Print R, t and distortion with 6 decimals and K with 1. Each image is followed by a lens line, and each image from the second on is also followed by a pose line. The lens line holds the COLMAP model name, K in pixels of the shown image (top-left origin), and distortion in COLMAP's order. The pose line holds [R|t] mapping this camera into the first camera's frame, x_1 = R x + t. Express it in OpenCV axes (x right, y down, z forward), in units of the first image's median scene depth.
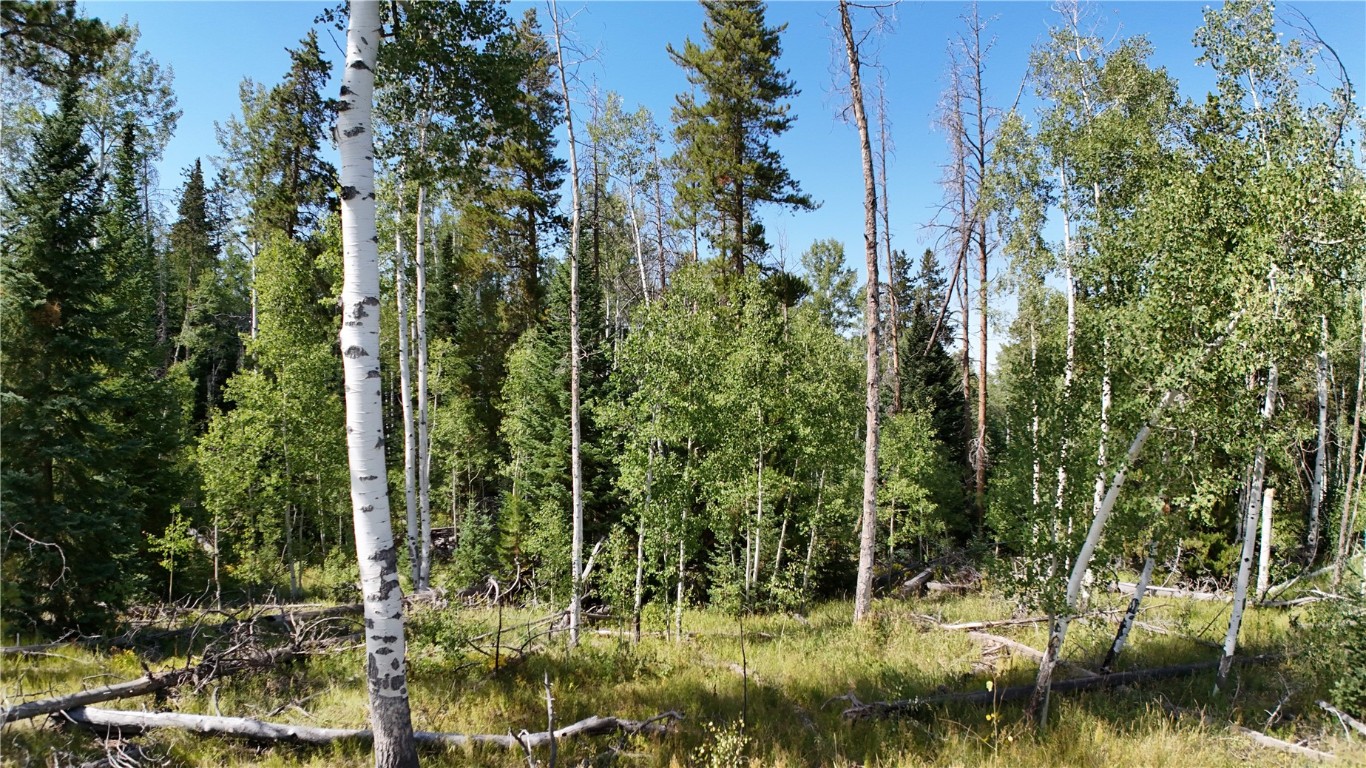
lens RADIAL K [[848.4, 0, 684.8], [0, 848.4, 390.6], [0, 0, 1]] dist [-0.178079, 0.015251]
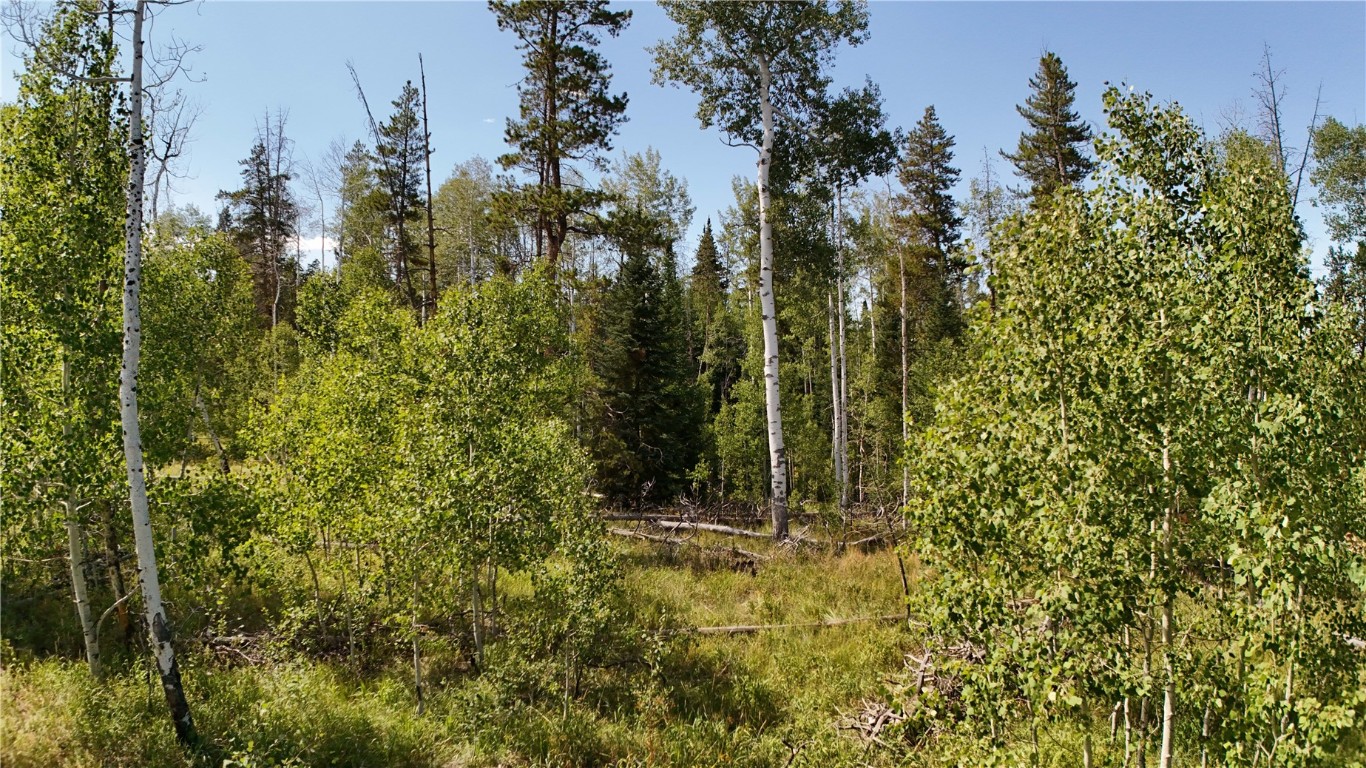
lens RADIAL K [[848.4, 0, 682.6], [0, 848.4, 378.2], [0, 0, 1]] dist [-0.178079, 0.015251]
pose [[0.831680, -0.013122, -0.555100, 0.272025], [0.004087, 0.999838, -0.017511, 0.002738], [0.555240, 0.012295, 0.831599, -0.441362]]
